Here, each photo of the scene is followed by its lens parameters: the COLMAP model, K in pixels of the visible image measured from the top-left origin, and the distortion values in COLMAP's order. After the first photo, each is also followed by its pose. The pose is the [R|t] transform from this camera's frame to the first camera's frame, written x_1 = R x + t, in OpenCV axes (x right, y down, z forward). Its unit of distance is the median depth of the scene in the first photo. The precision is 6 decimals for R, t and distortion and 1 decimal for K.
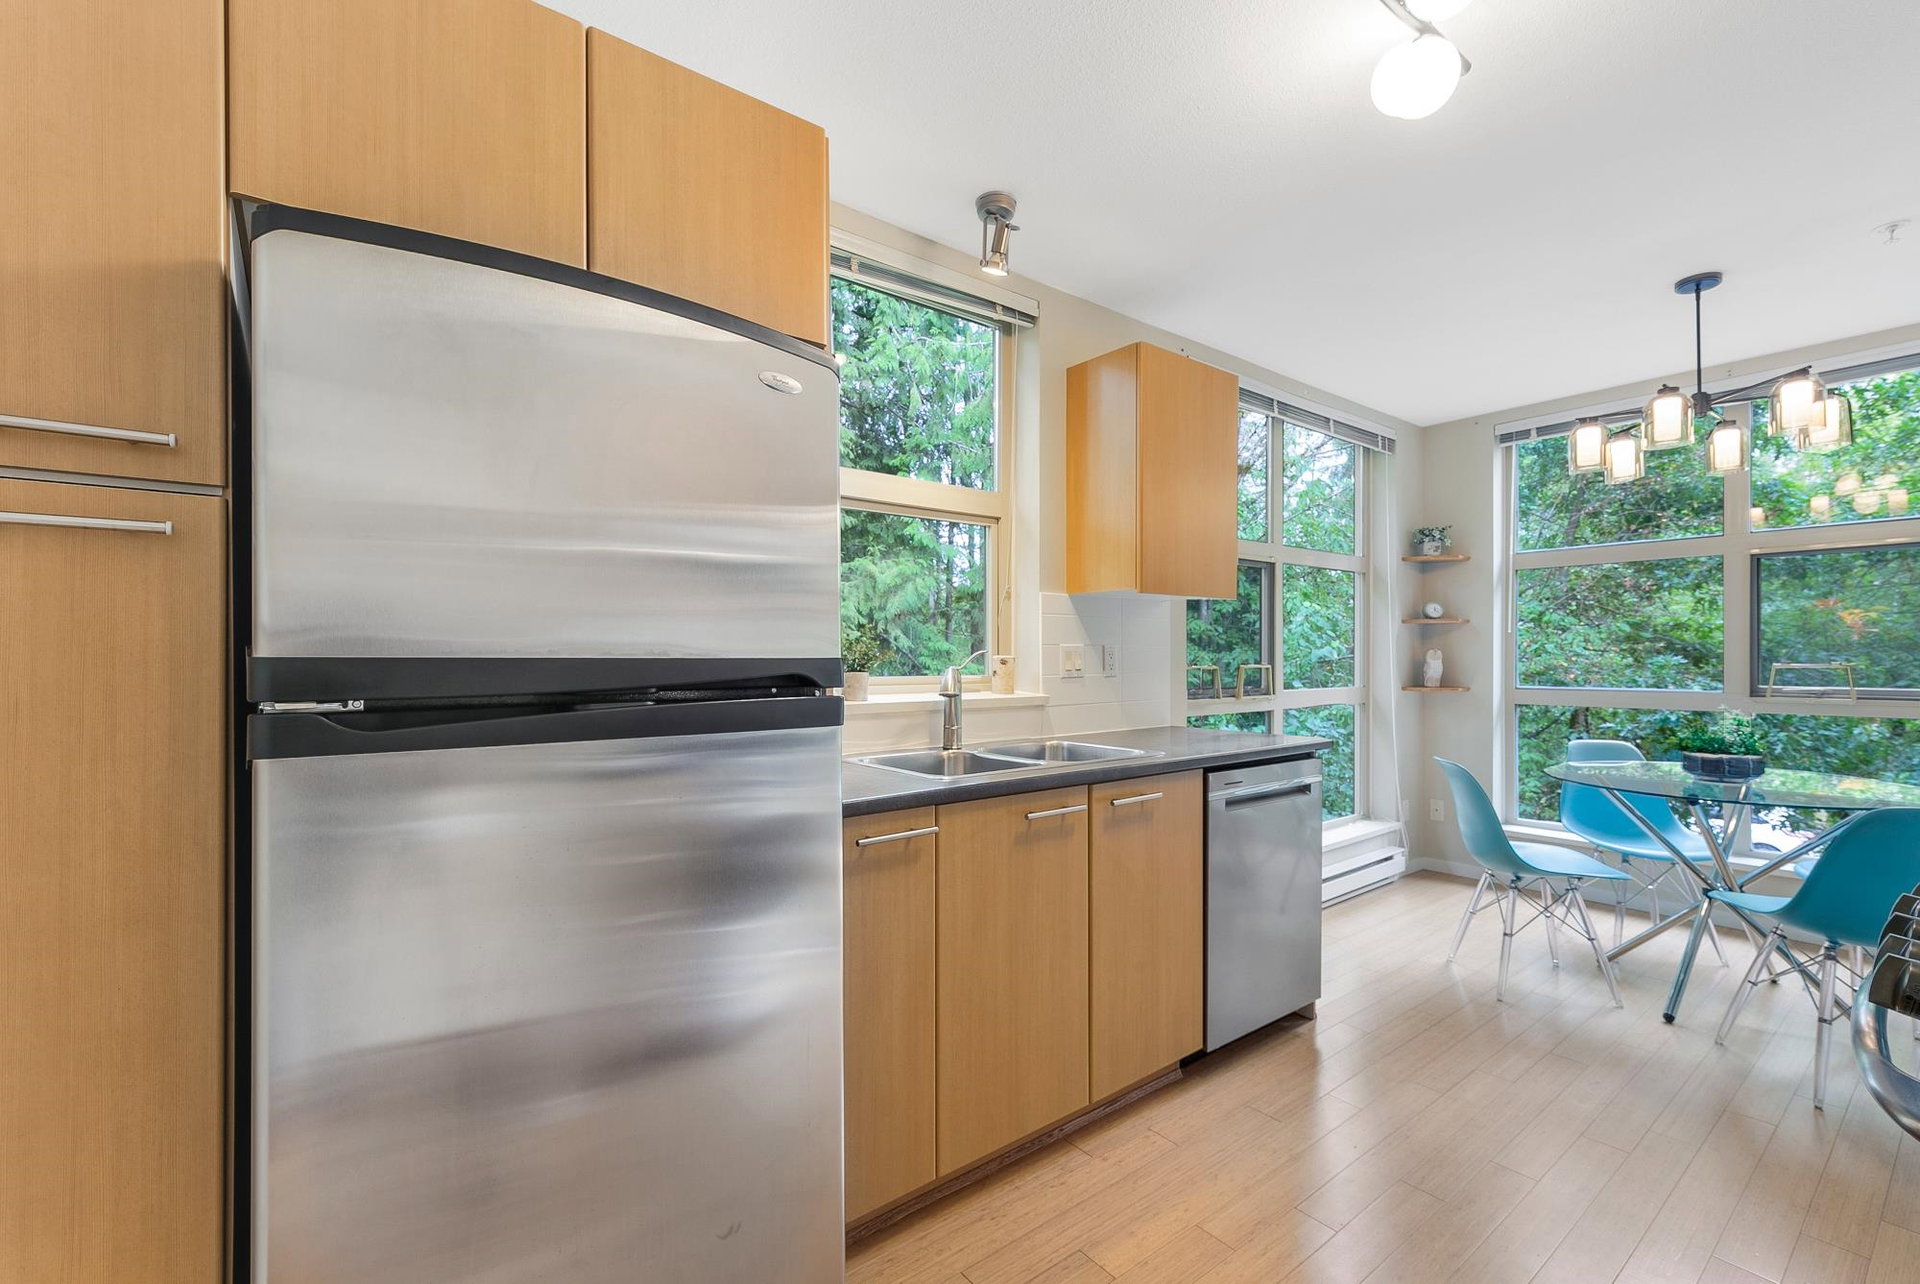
lens RADIAL K [[828.6, 0, 944.9], [0, 828.6, 662.4], [0, 0, 1]] dist [0.002360, 0.000086]
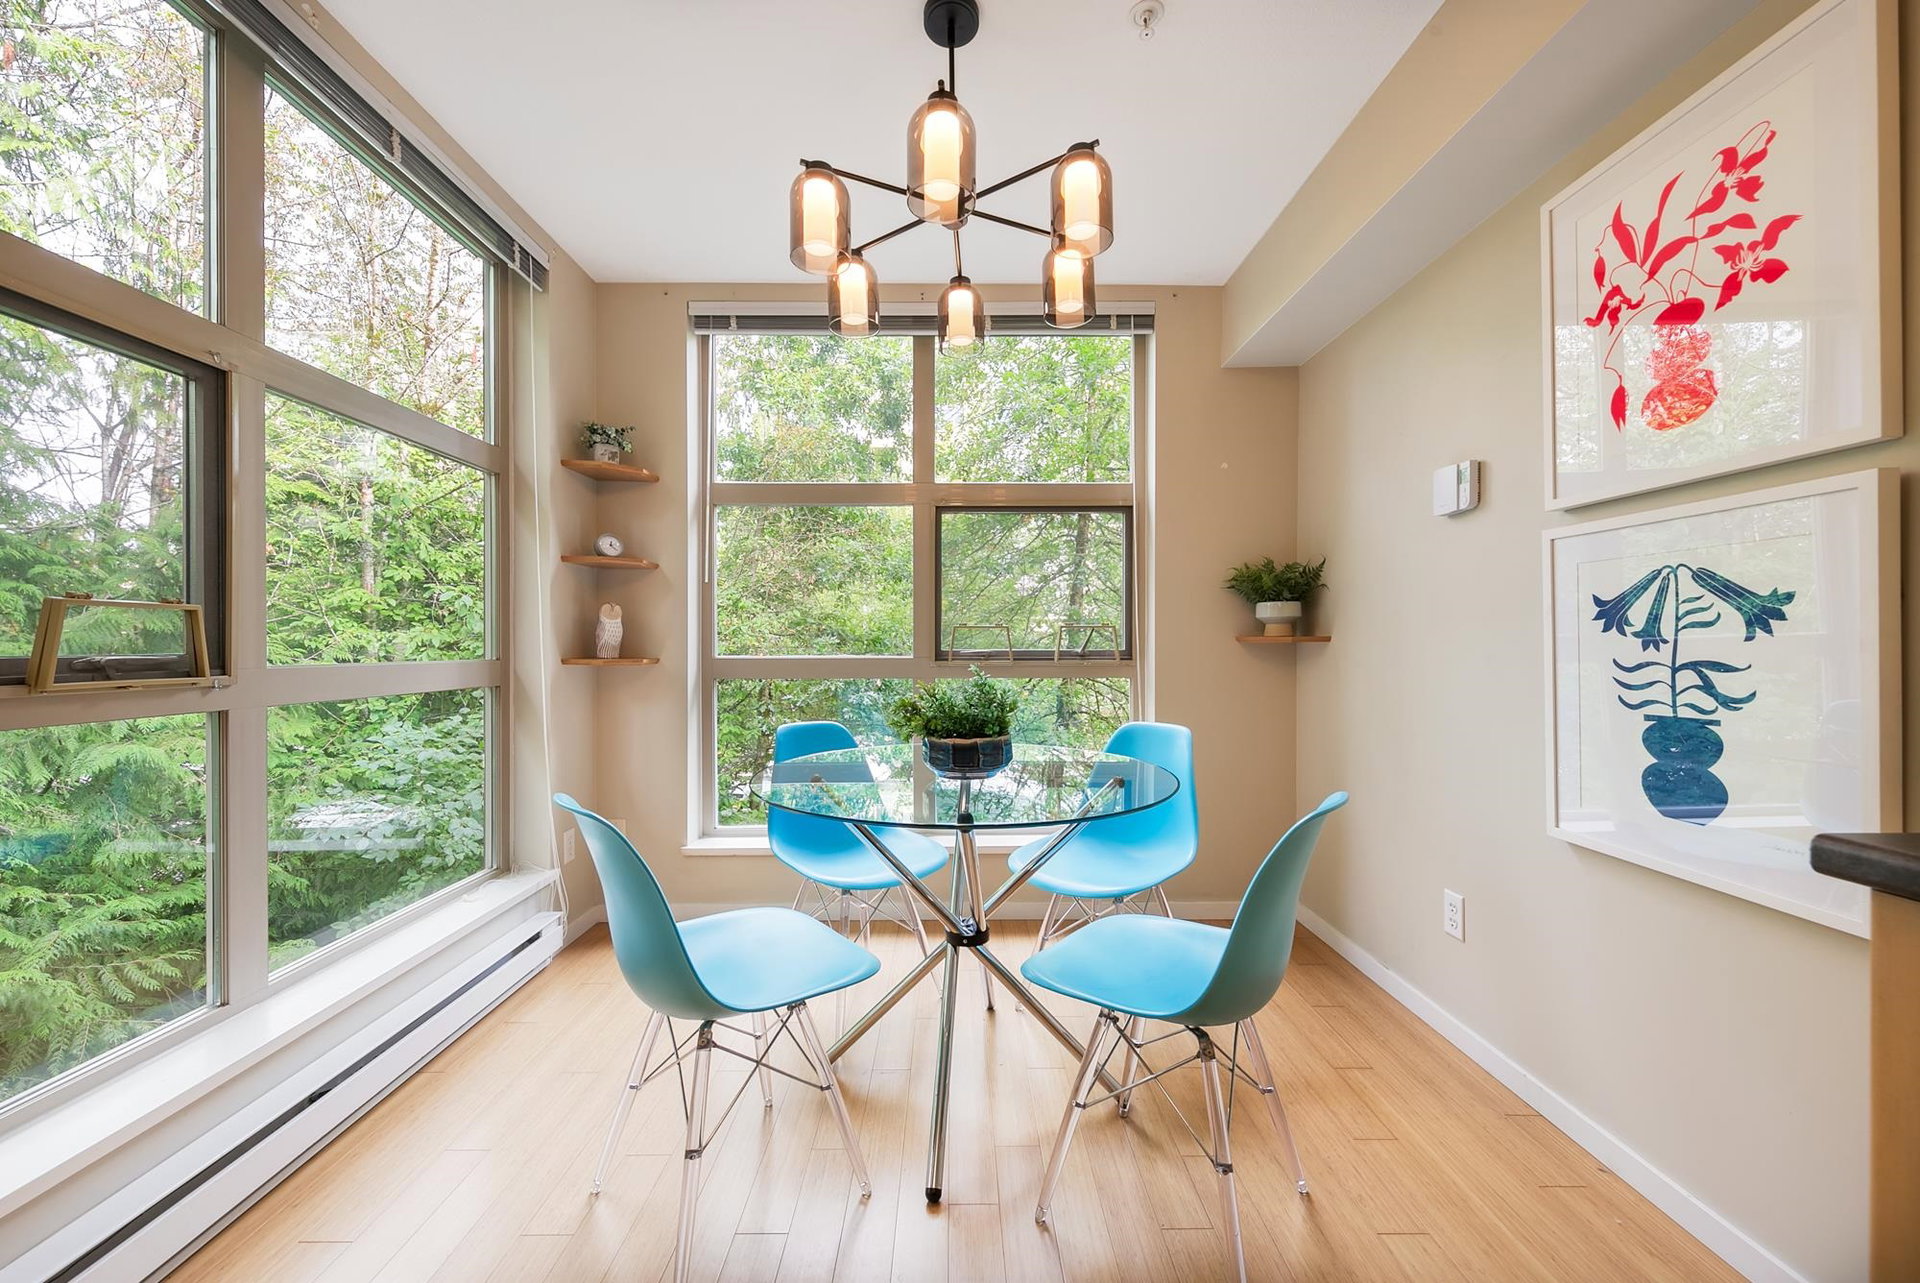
lens RADIAL K [[706.2, 0, 960.0], [0, 706.2, 641.5], [0, 0, 1]] dist [-0.000665, -0.000133]
pose [[0.596934, 0.006210, 0.802266, 0.304251], [0.006086, 0.999906, -0.012268, 0.025691], [-0.802267, 0.012206, 0.596841, 0.433405]]
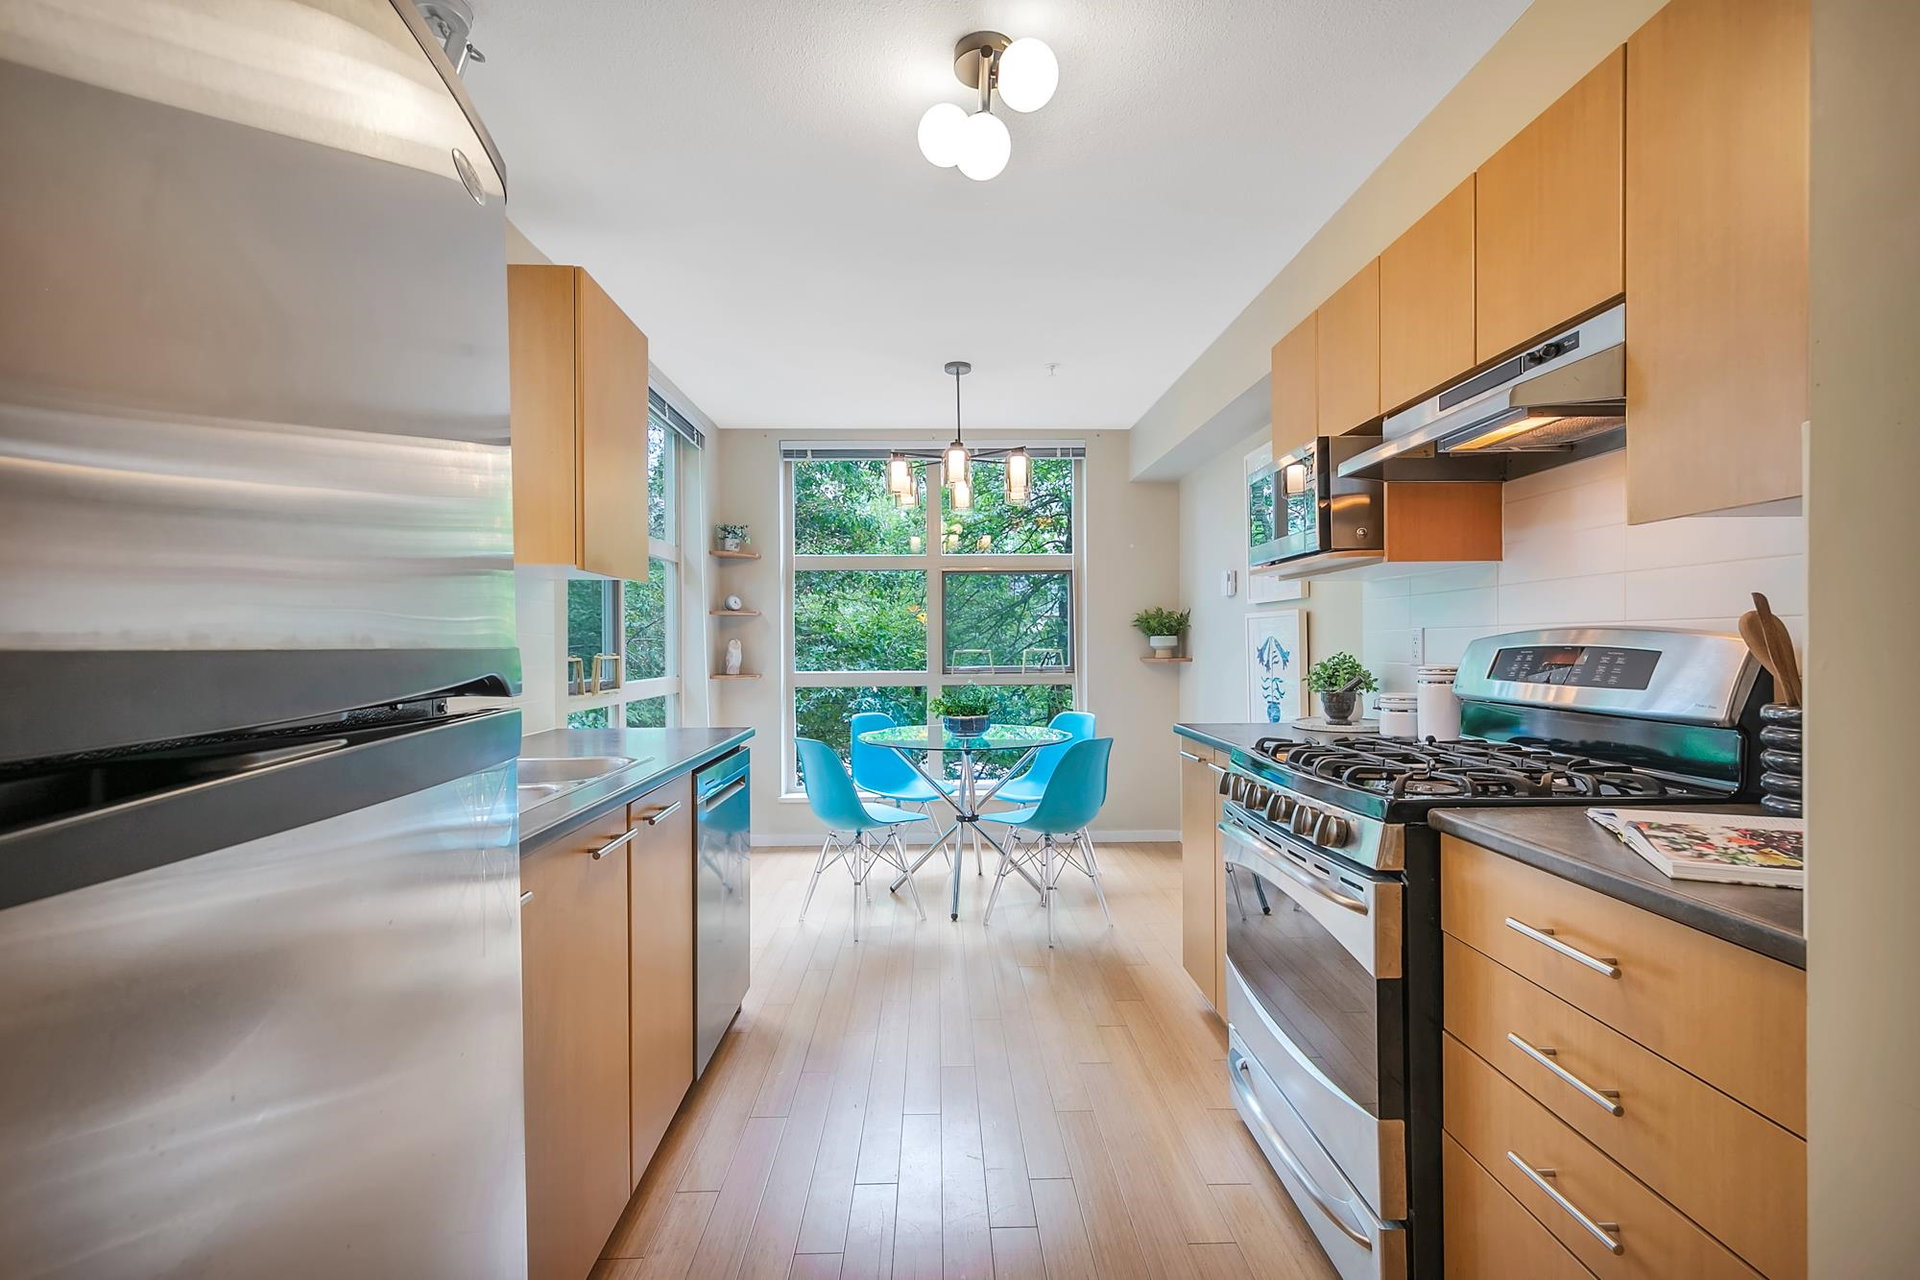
lens RADIAL K [[870.5, 0, 959.8], [0, 870.5, 652.5], [0, 0, 1]] dist [-0.000717, 0.000148]
pose [[0.581882, -0.010289, 0.813208, -0.160130], [0.011378, 0.999925, 0.004510, -0.000433], [-0.813193, 0.006628, 0.581956, 0.114736]]
